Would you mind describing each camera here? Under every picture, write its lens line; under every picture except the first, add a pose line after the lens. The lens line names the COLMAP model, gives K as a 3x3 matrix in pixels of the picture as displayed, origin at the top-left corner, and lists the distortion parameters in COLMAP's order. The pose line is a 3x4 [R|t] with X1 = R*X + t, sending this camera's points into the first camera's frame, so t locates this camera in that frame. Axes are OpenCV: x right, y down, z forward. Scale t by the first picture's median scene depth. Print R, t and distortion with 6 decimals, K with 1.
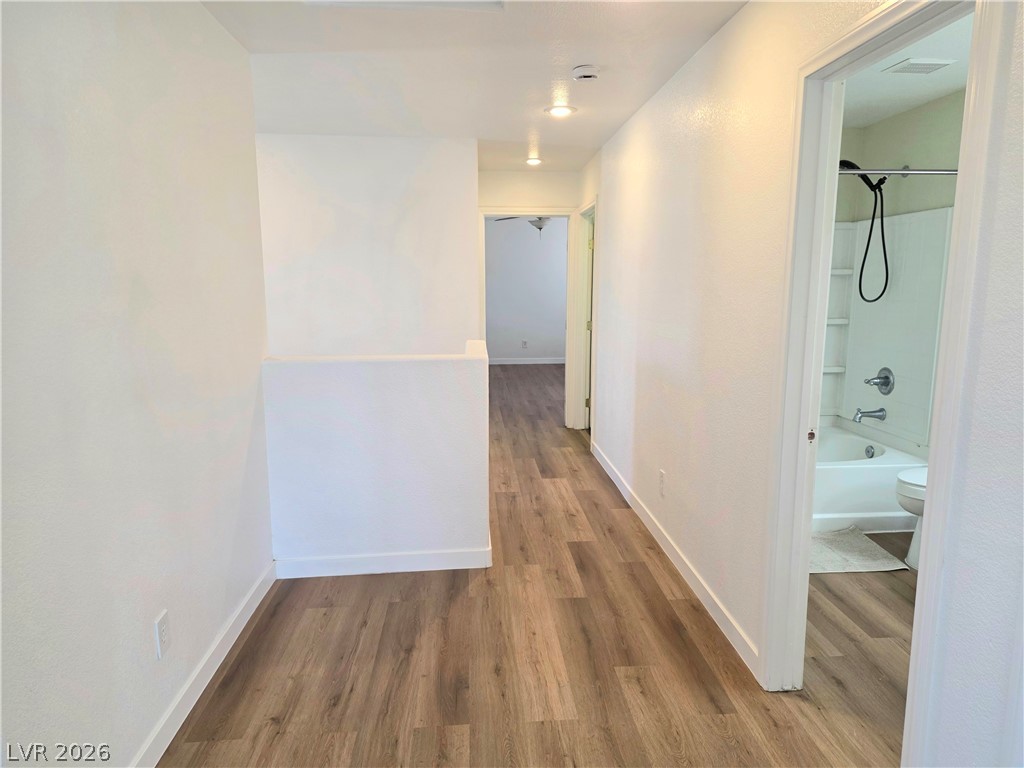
lens RADIAL K [[674.4, 0, 515.5], [0, 674.4, 391.7], [0, 0, 1]] dist [0.077565, -0.066647]
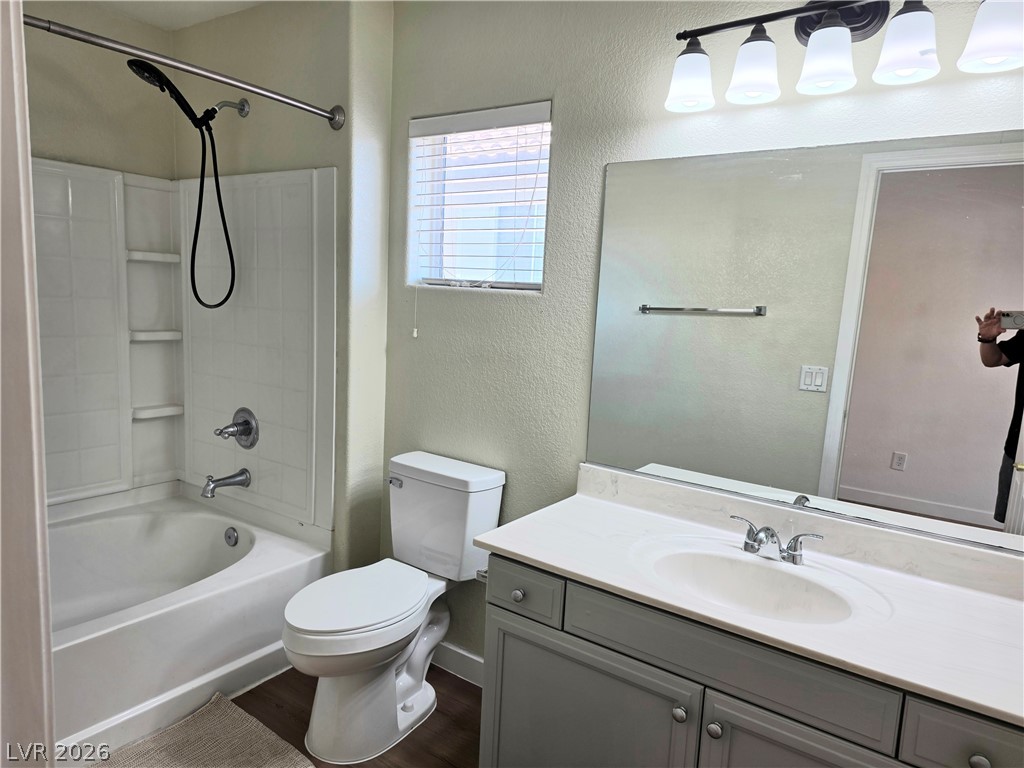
lens RADIAL K [[674.4, 0, 516.0], [0, 674.4, 390.8], [0, 0, 1]] dist [0.077565, -0.066647]
pose [[0.622520, -0.070497, 0.779422, 0.191345], [0.074561, 0.996747, 0.030602, -0.051821], [-0.779044, 0.039065, 0.625752, 0.382327]]
